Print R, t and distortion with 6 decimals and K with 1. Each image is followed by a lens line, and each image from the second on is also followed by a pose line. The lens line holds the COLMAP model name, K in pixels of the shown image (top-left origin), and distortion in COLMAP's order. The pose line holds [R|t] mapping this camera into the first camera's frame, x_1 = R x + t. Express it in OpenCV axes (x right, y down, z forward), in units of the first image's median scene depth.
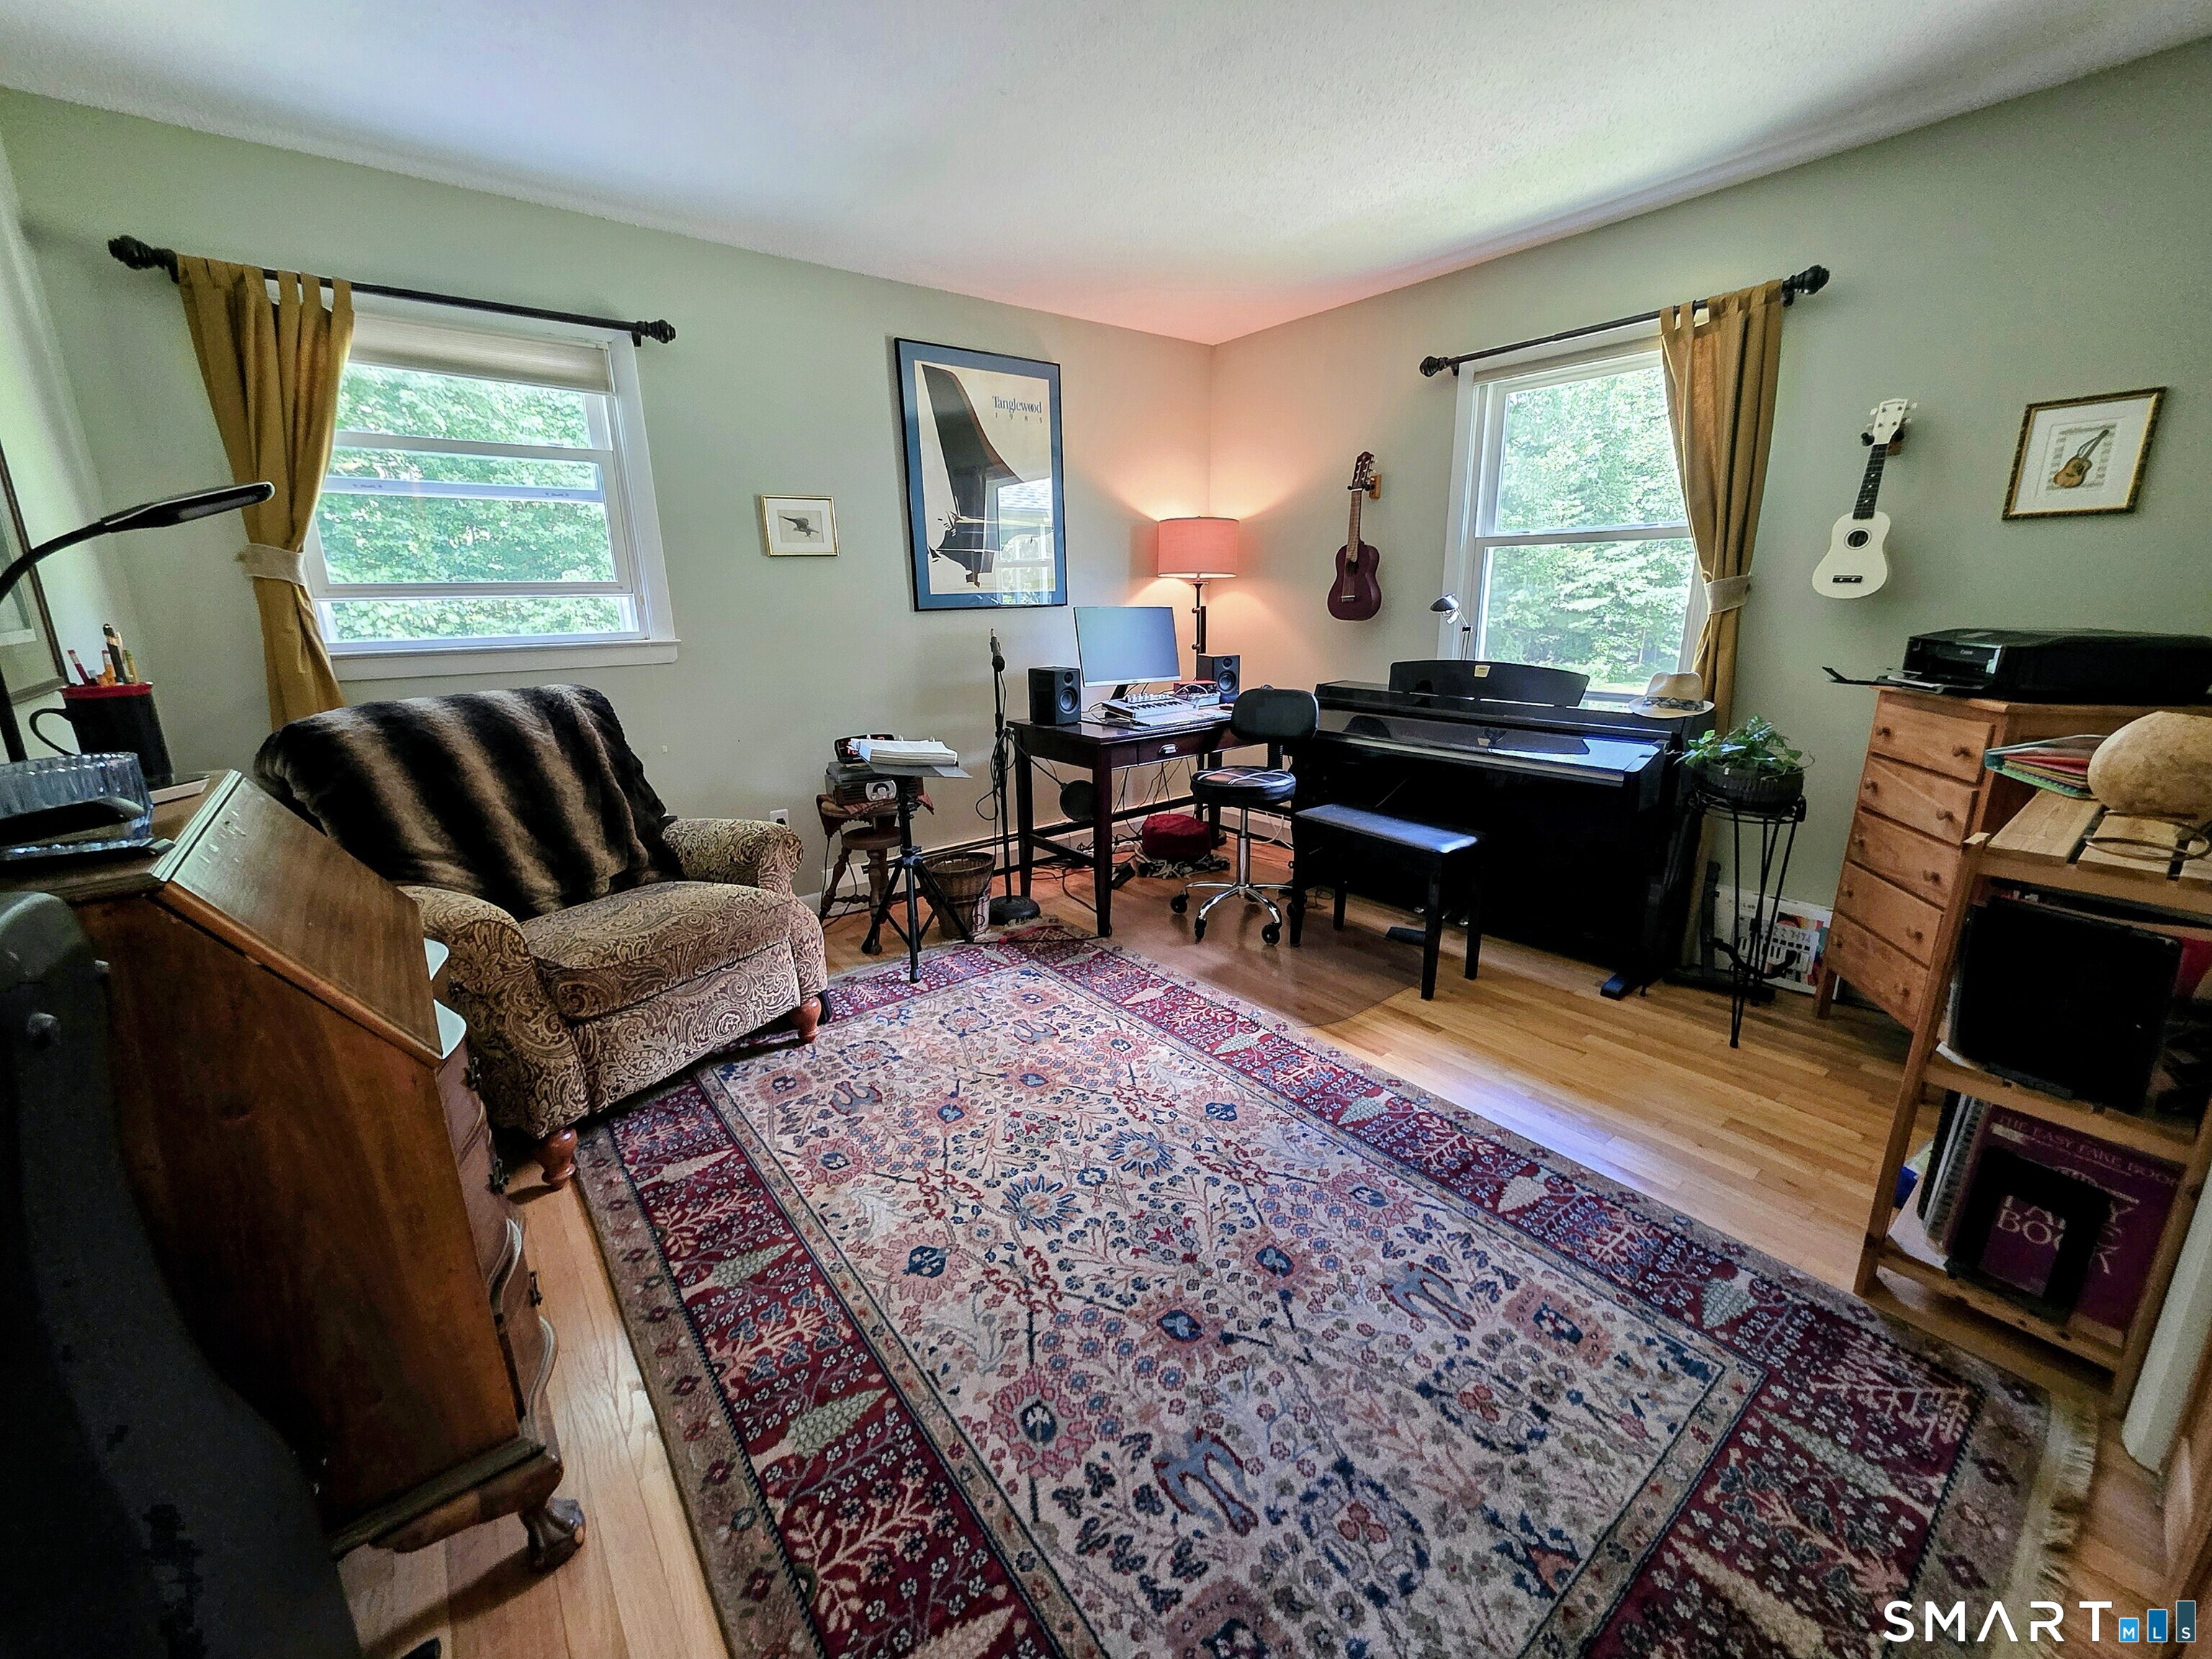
lens RADIAL K [[881.3, 0, 1105.7], [0, 881.3, 816.6], [0, 0, 1]] dist [0.002086, -0.000460]
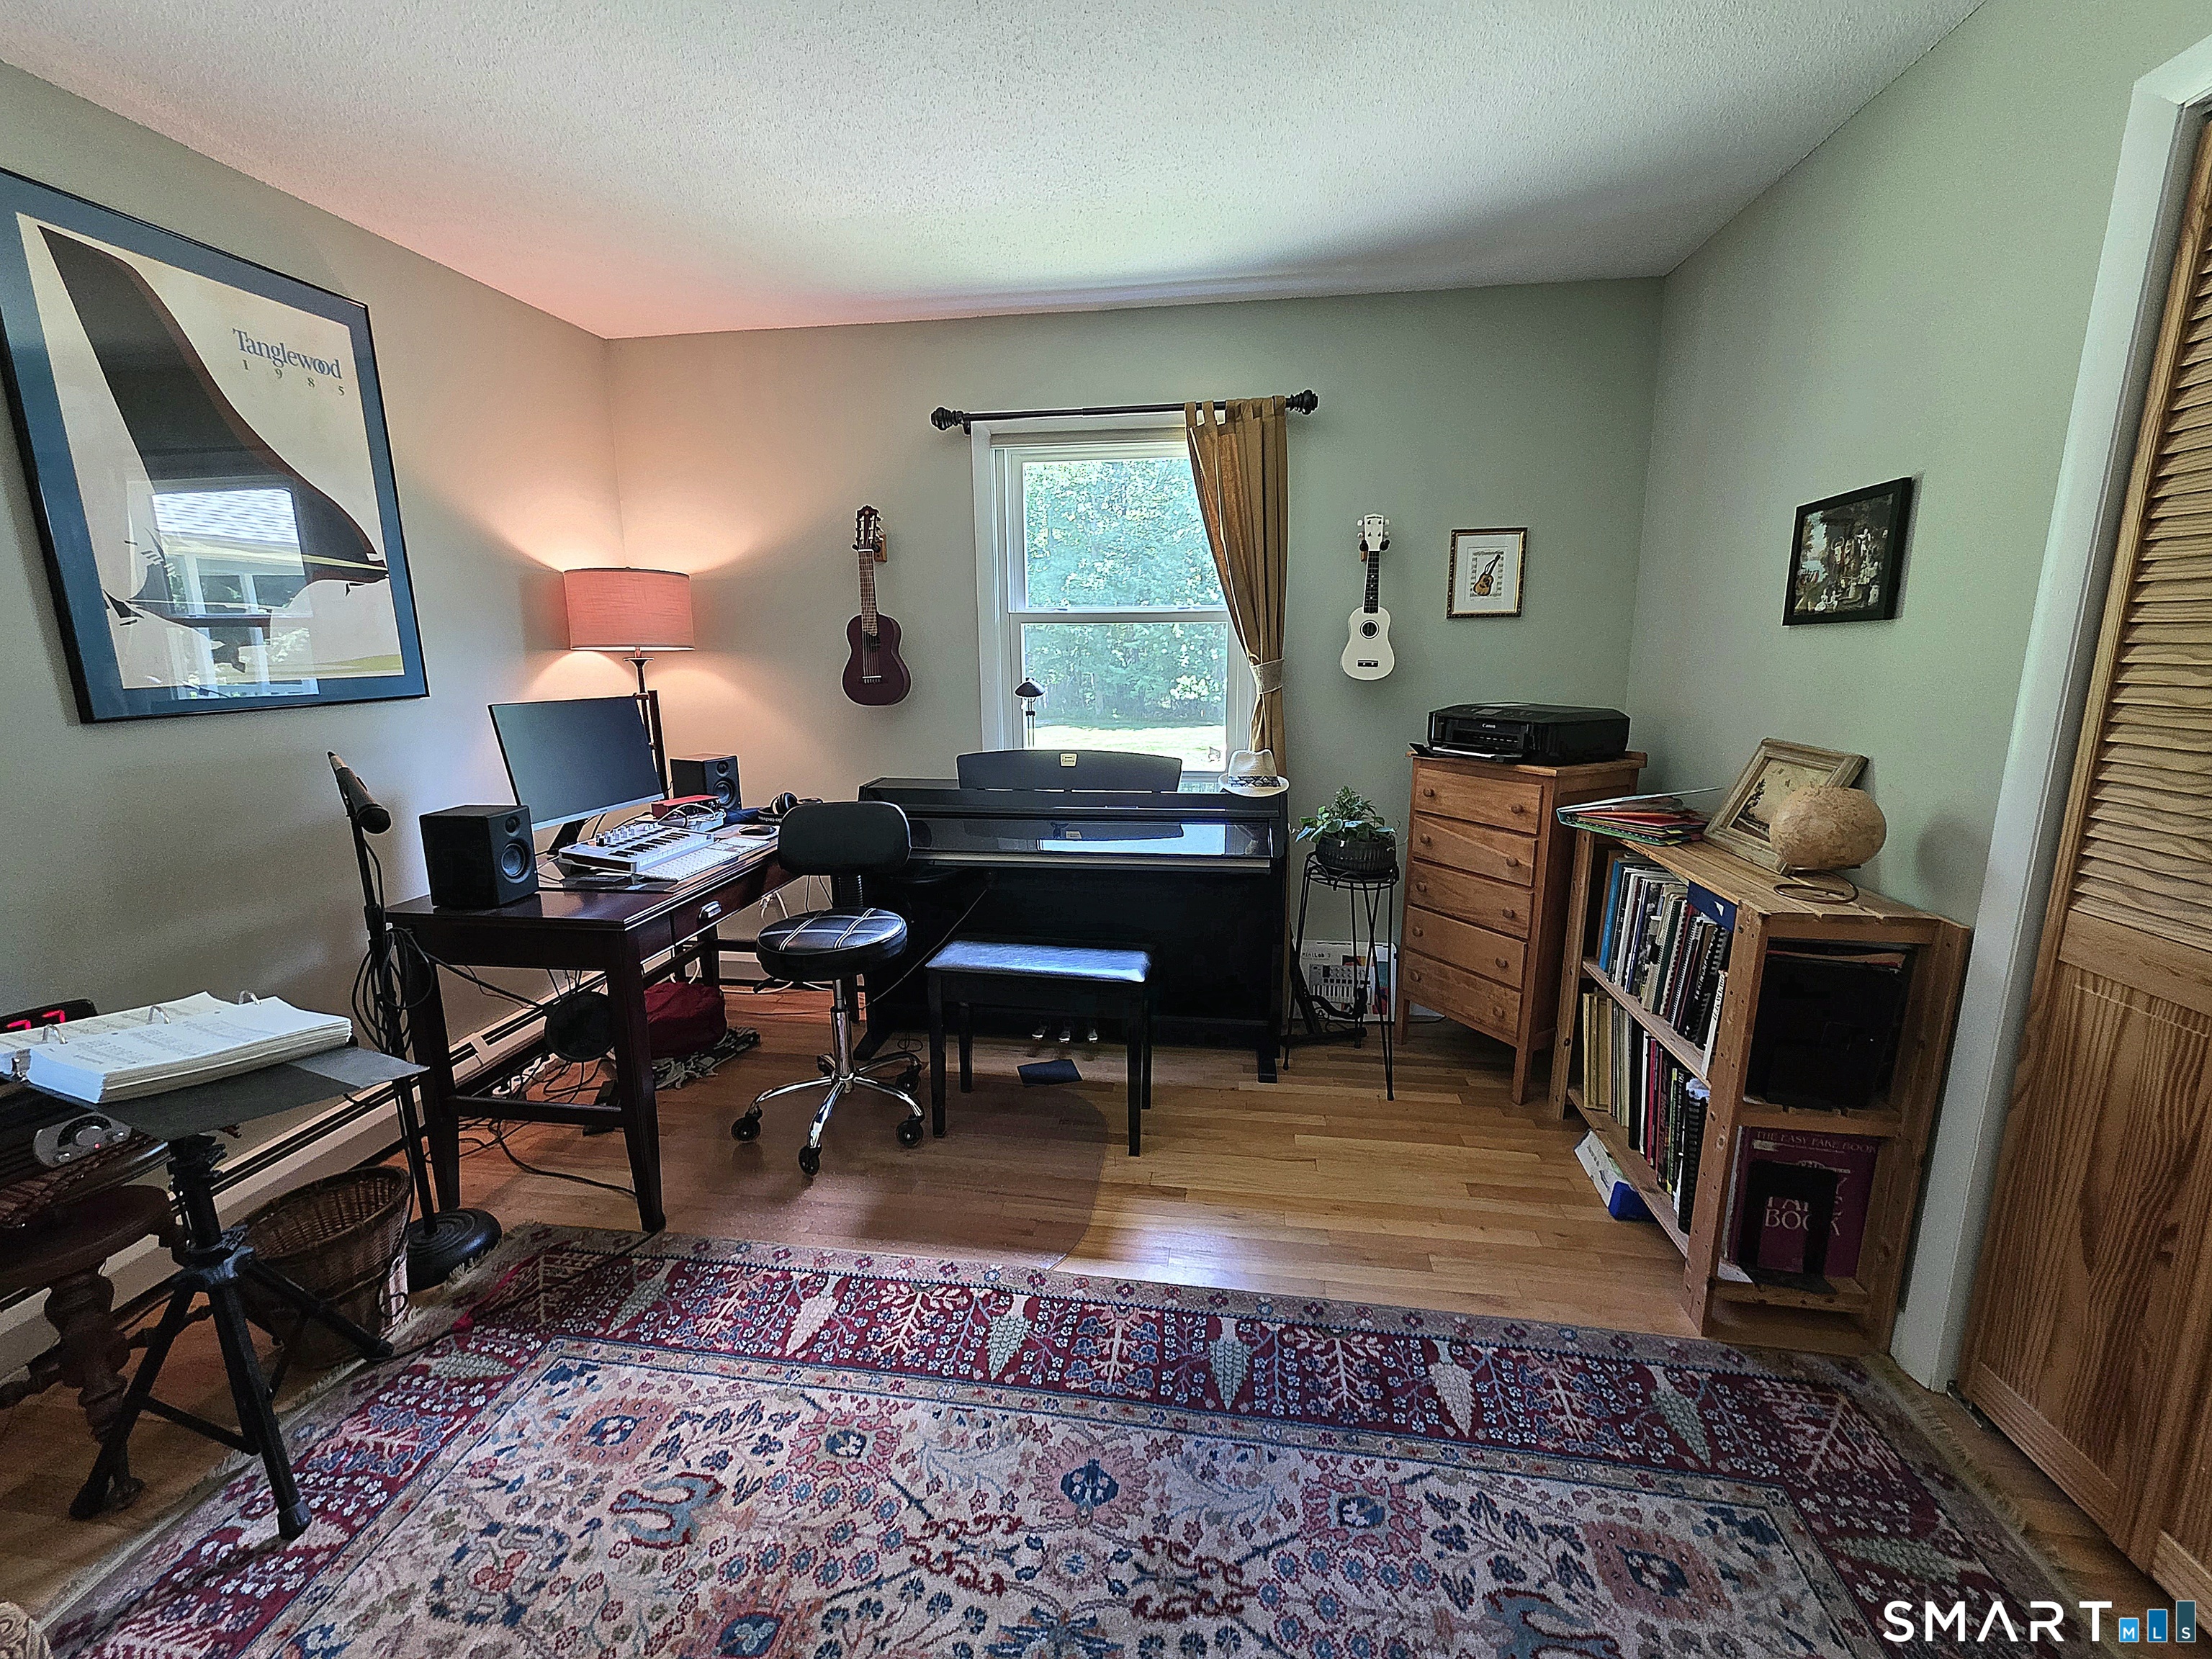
lens RADIAL K [[883.2, 0, 1100.7], [0, 883.2, 810.8], [0, 0, 1]] dist [0.000357, 0.000524]
pose [[0.726740, -0.120420, 0.676275, -0.184174], [0.167977, 0.985778, -0.004981, -0.114108], [-0.666058, 0.117218, 0.736632, 0.348875]]
